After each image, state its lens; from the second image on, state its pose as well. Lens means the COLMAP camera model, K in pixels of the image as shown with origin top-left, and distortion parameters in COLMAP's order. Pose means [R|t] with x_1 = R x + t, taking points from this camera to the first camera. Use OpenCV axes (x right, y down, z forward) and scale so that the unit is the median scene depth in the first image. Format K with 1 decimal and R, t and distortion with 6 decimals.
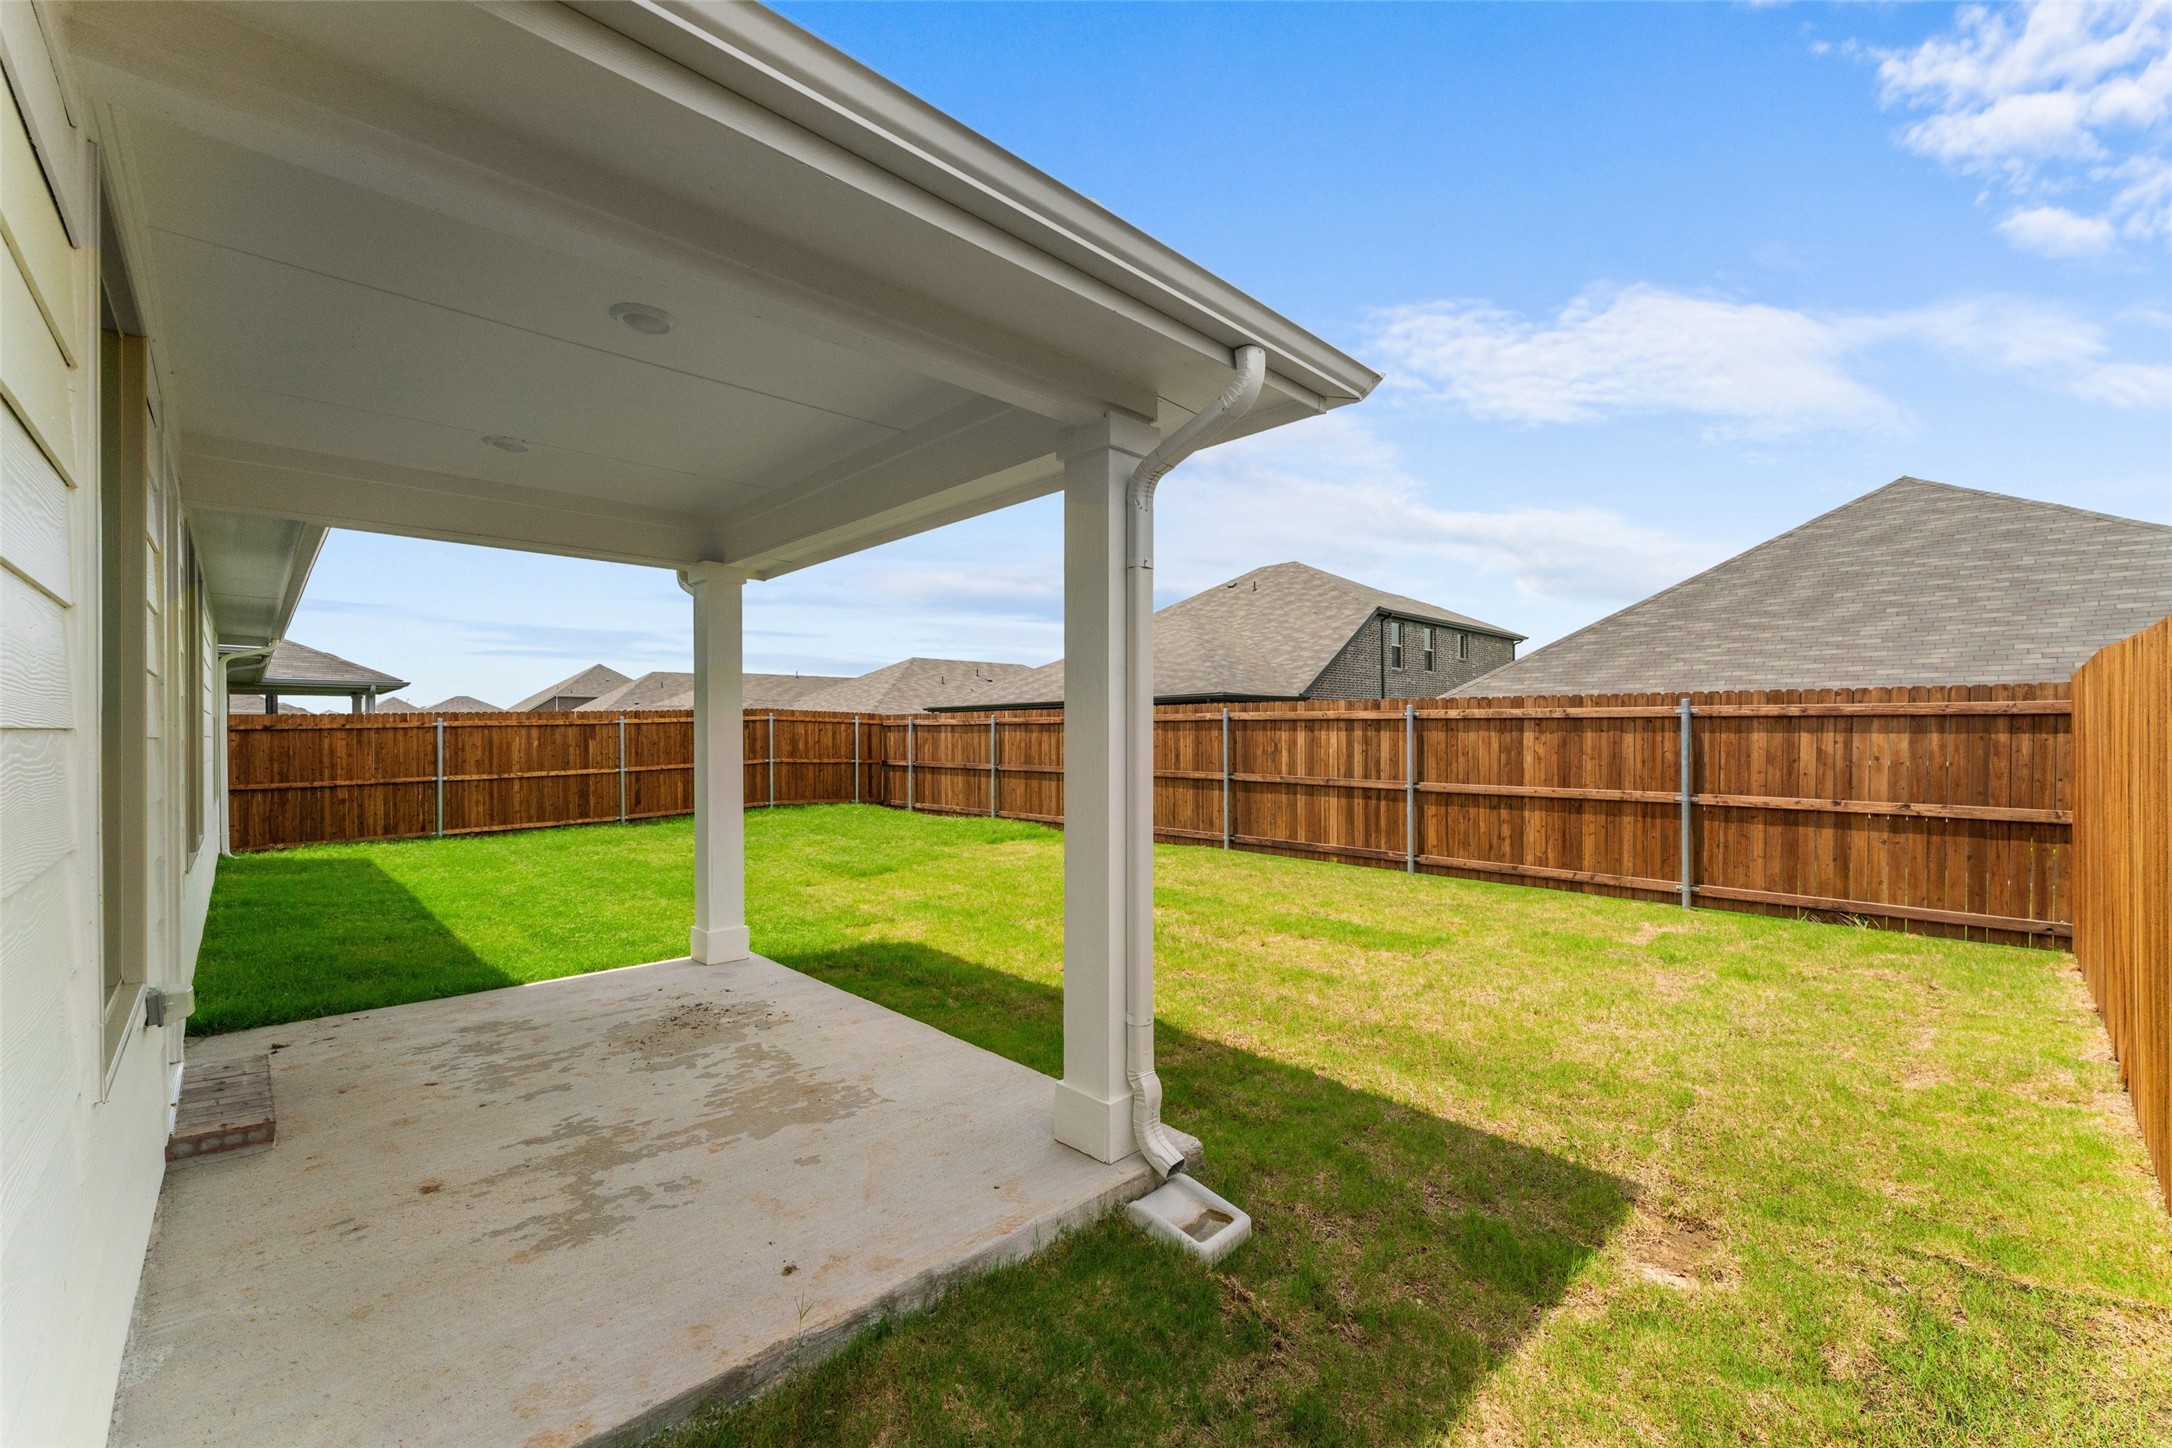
lens RADIAL K [[864.6, 0, 1091.7], [0, 864.6, 733.9], [0, 0, 1]] dist [0.001278, -0.000179]
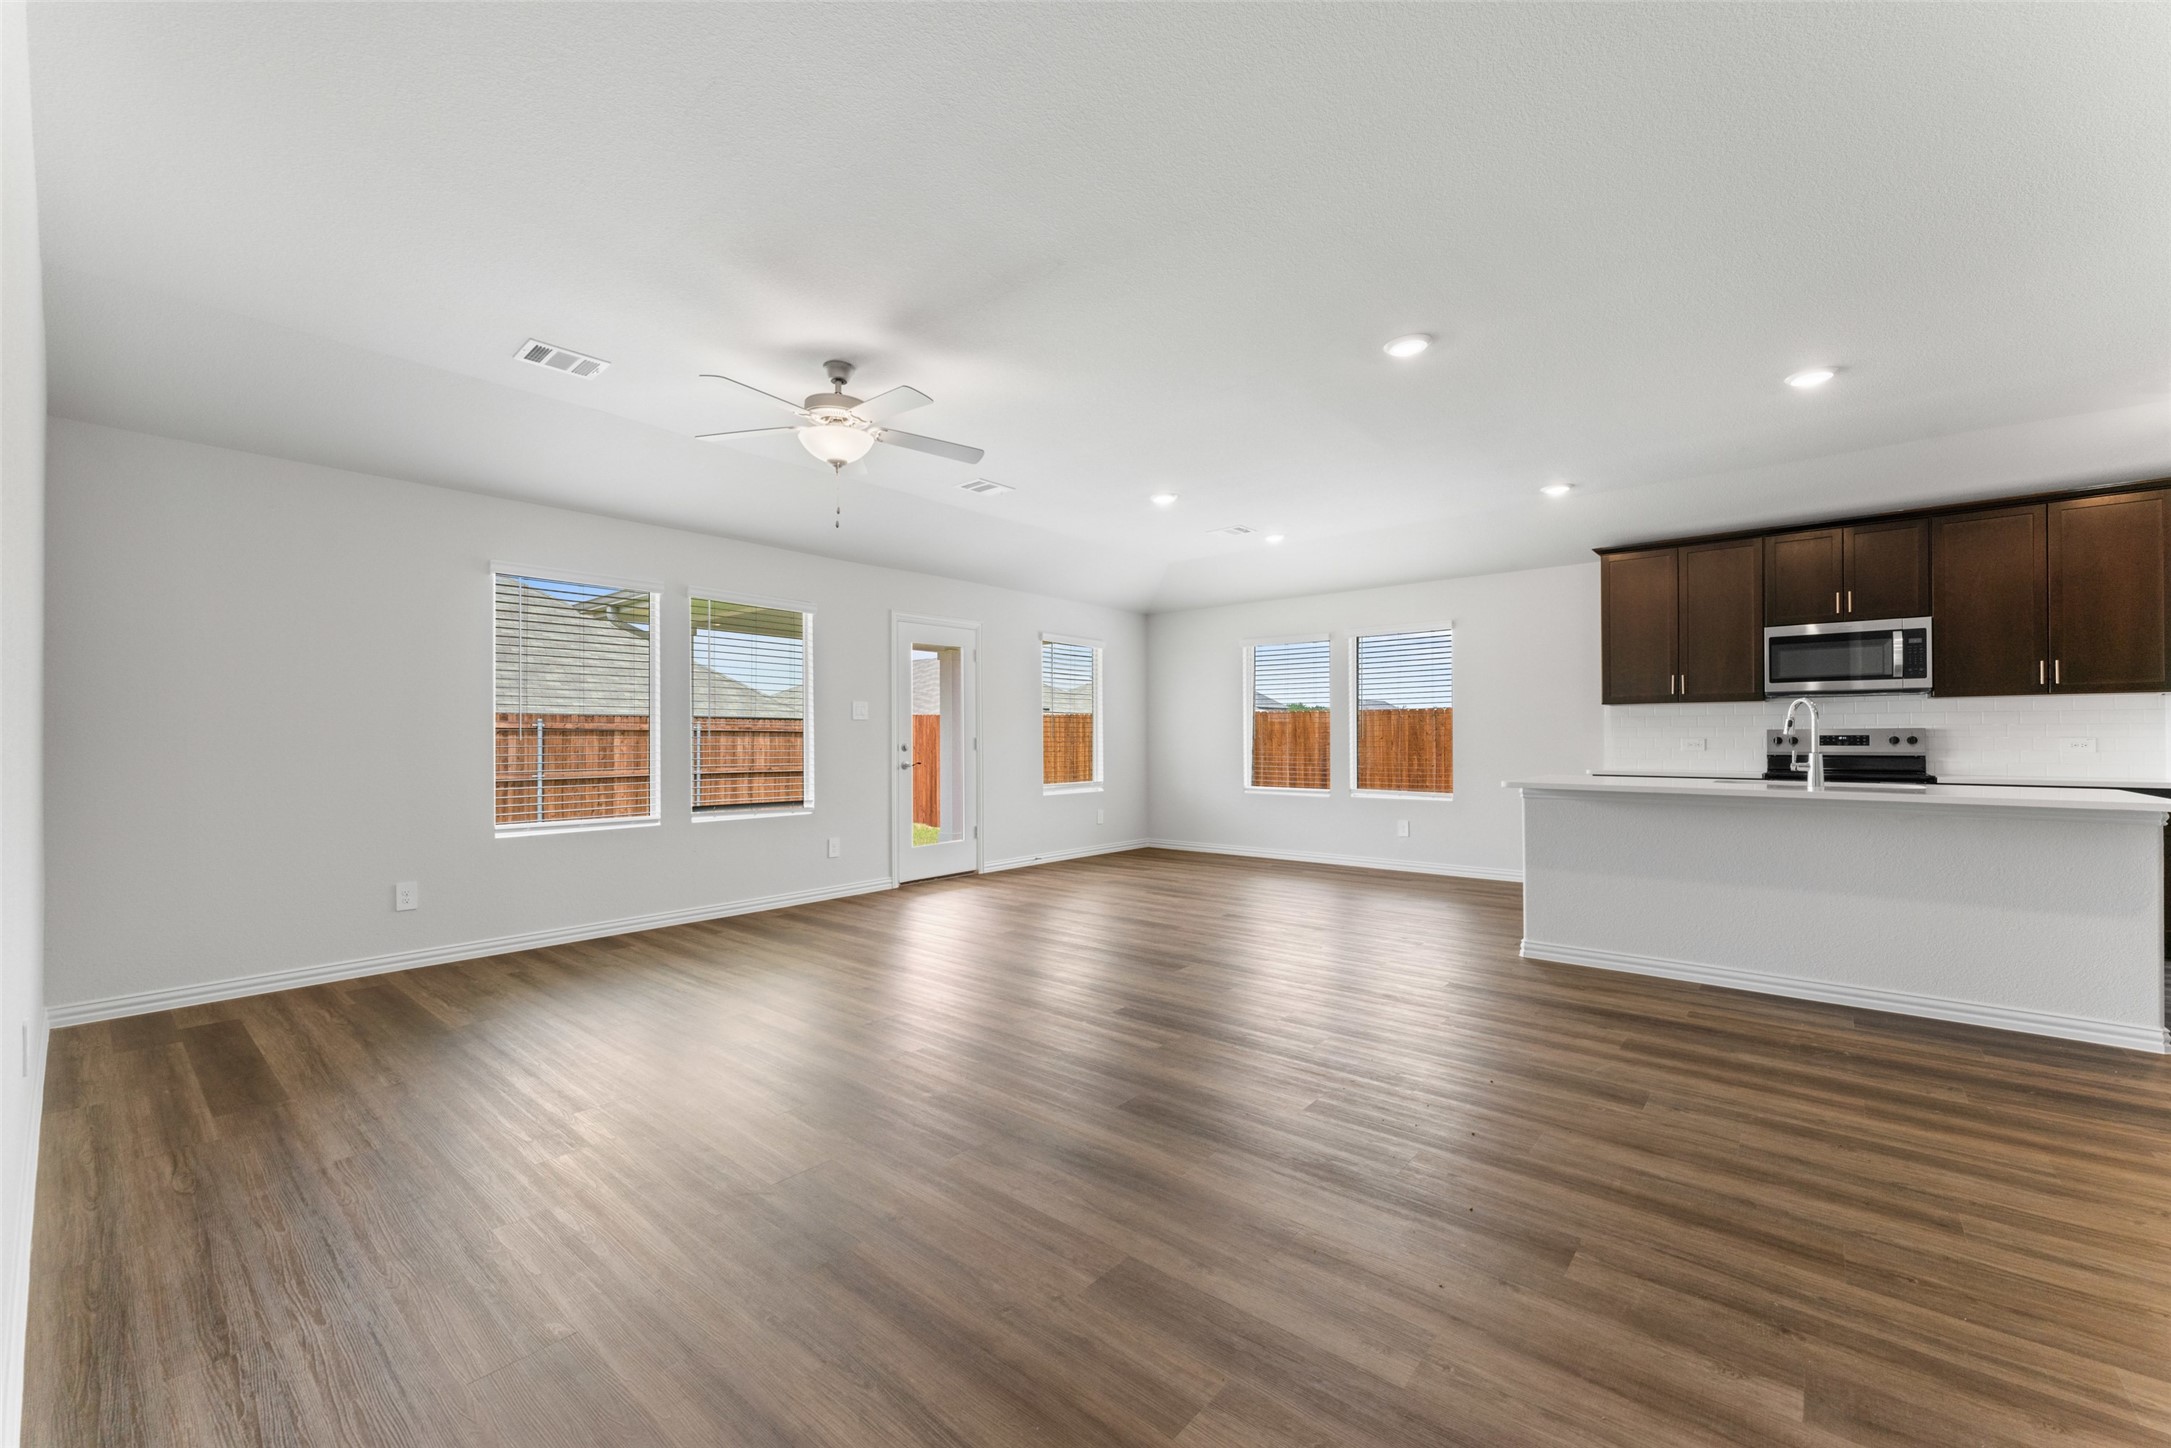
lens RADIAL K [[864.2, 0, 1069.0], [0, 864.2, 737.9], [0, 0, 1]] dist [0.001278, -0.000179]
pose [[-0.070208, 0.007556, 0.997504, -1.185790], [0.006795, 0.999952, -0.007096, 0.015779], [-0.997509, 0.006279, -0.070256, 0.242516]]
